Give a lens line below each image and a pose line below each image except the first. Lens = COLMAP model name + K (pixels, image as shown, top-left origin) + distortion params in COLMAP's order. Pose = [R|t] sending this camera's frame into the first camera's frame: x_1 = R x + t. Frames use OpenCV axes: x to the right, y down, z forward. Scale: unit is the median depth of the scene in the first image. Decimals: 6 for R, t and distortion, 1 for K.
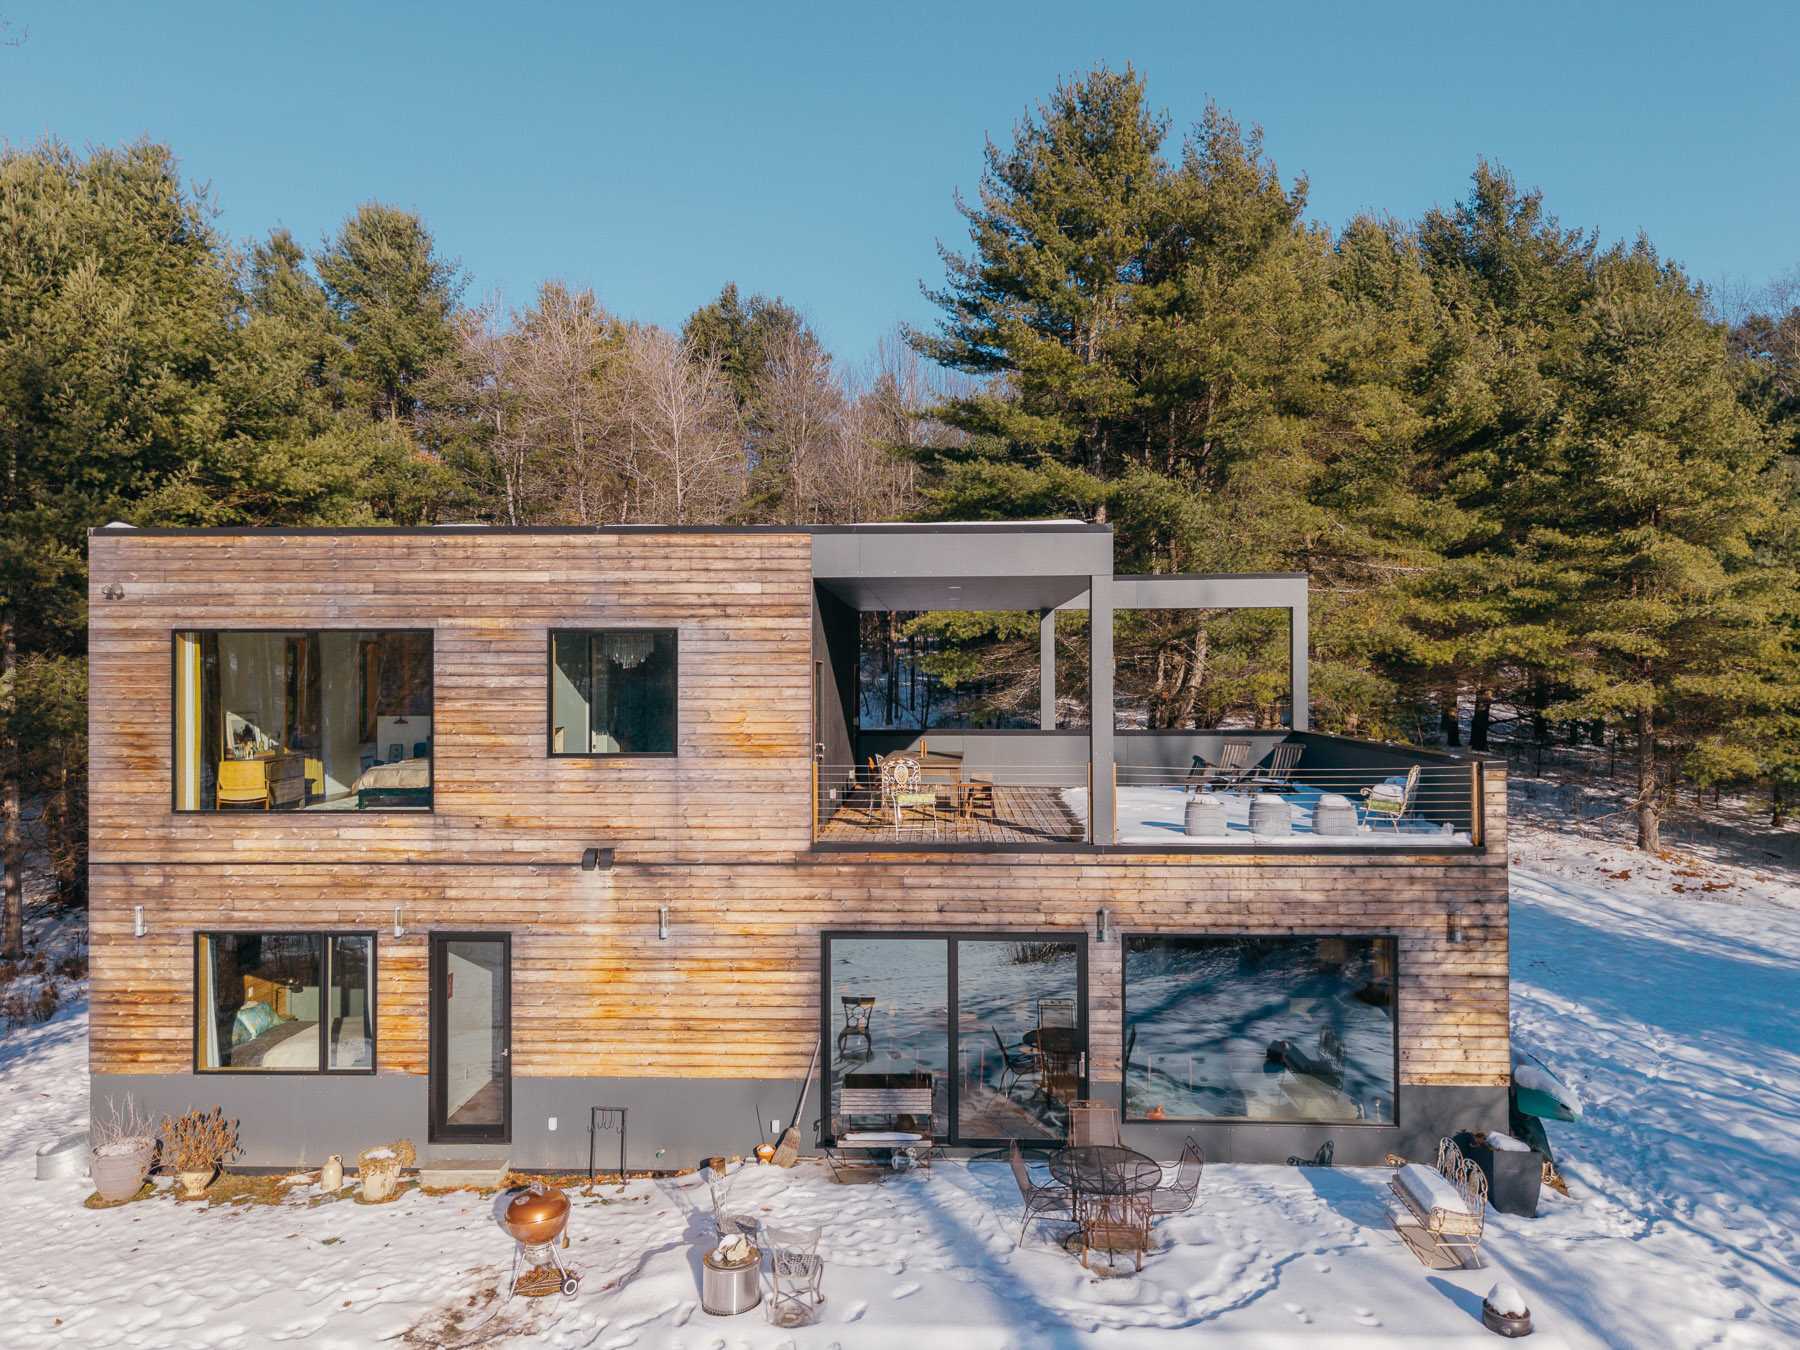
lens RADIAL K [[1223.6, 0, 900.0], [0, 1223.6, 675.0], [0, 0, 1]] dist [0.002407, -0.003078]
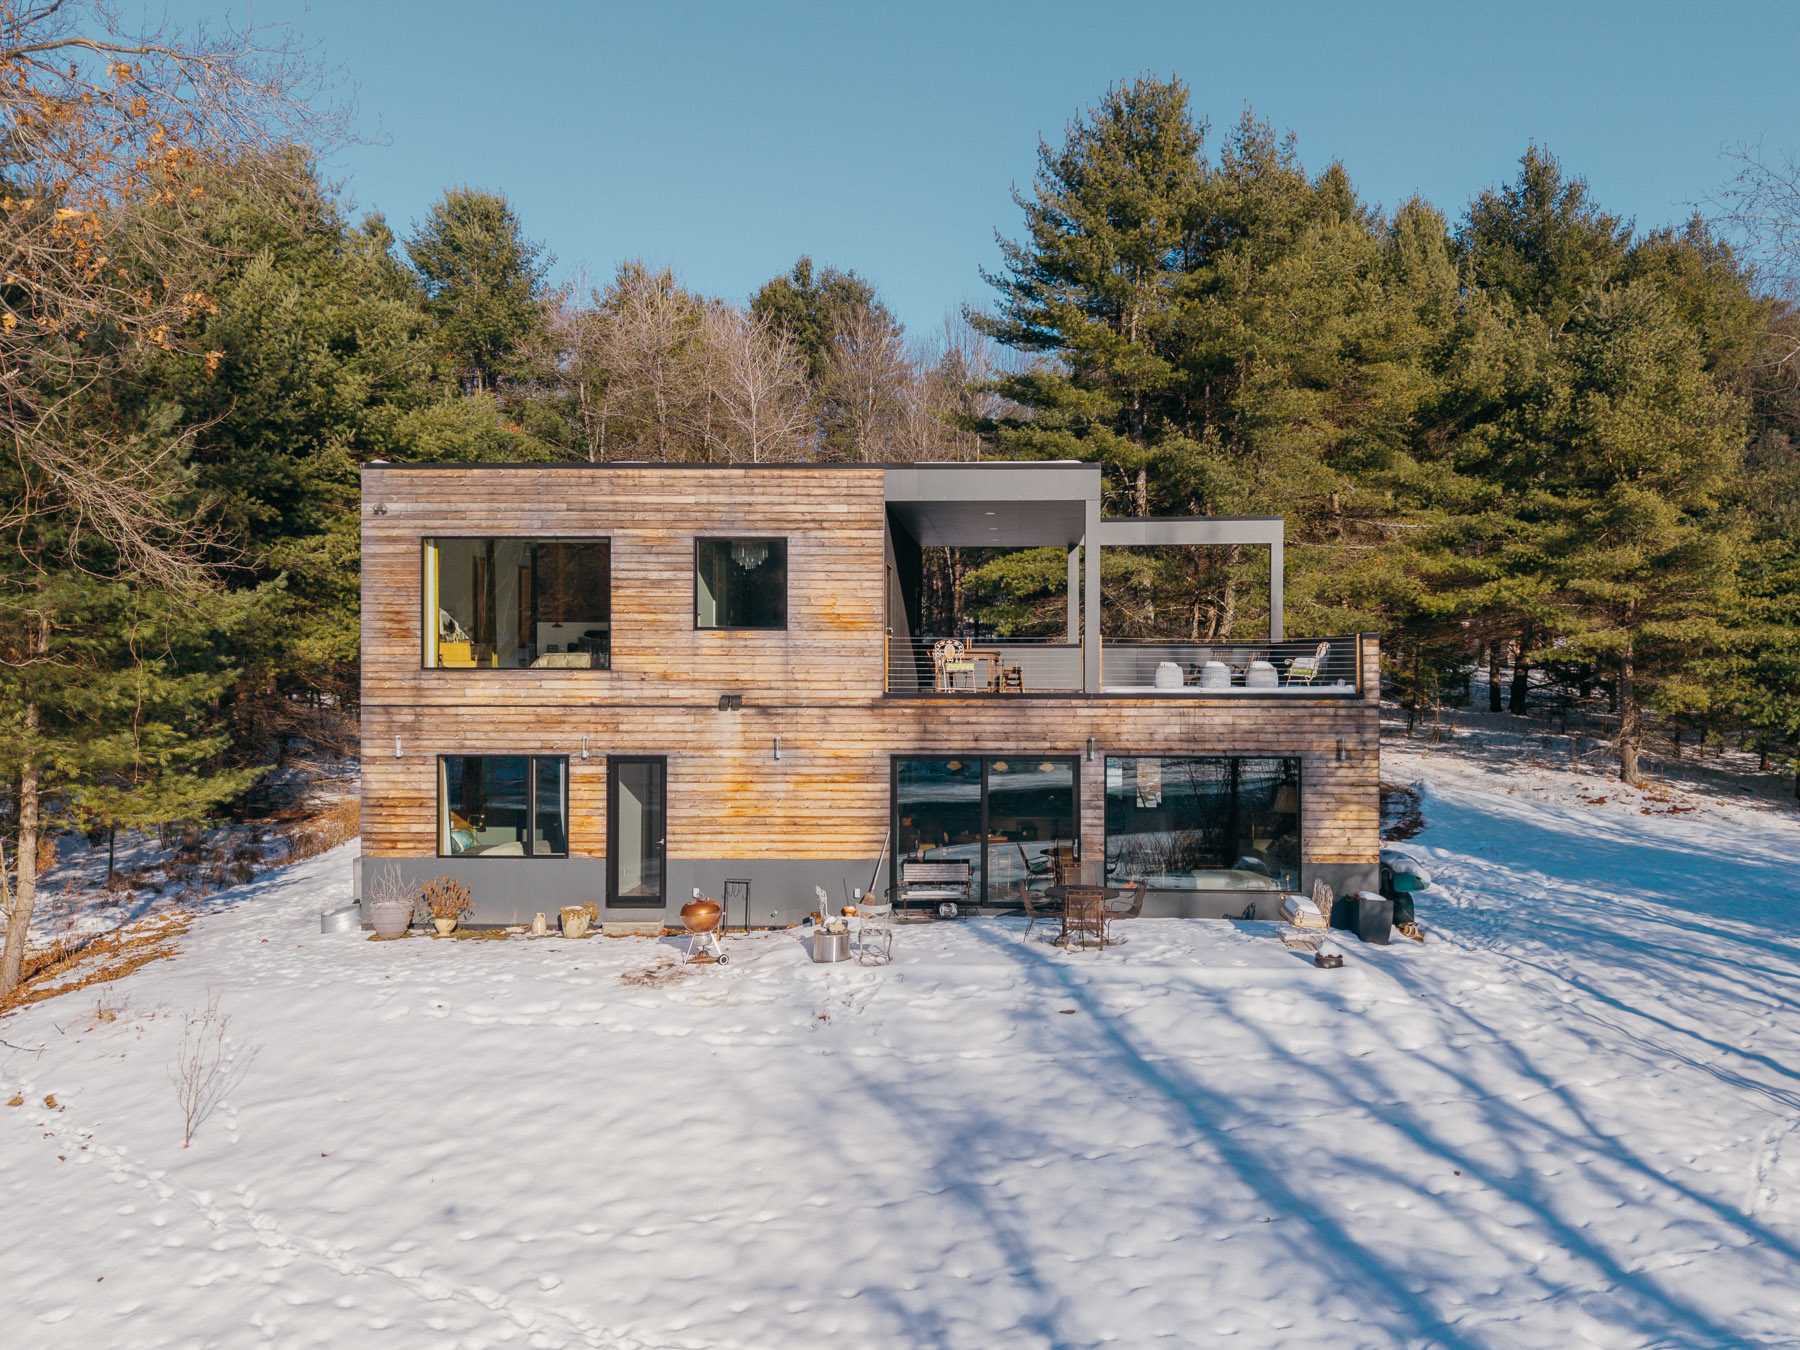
lens RADIAL K [[1290.5, 0, 969.6], [0, 1290.5, 675.5], [0, 0, 1]] dist [0.063707, -0.208327]
pose [[0.999992, 0.003921, -0.000450, 0.025904], [-0.003918, 0.999973, 0.006151, 0.108382], [0.000474, -0.006149, 0.999981, -0.464913]]
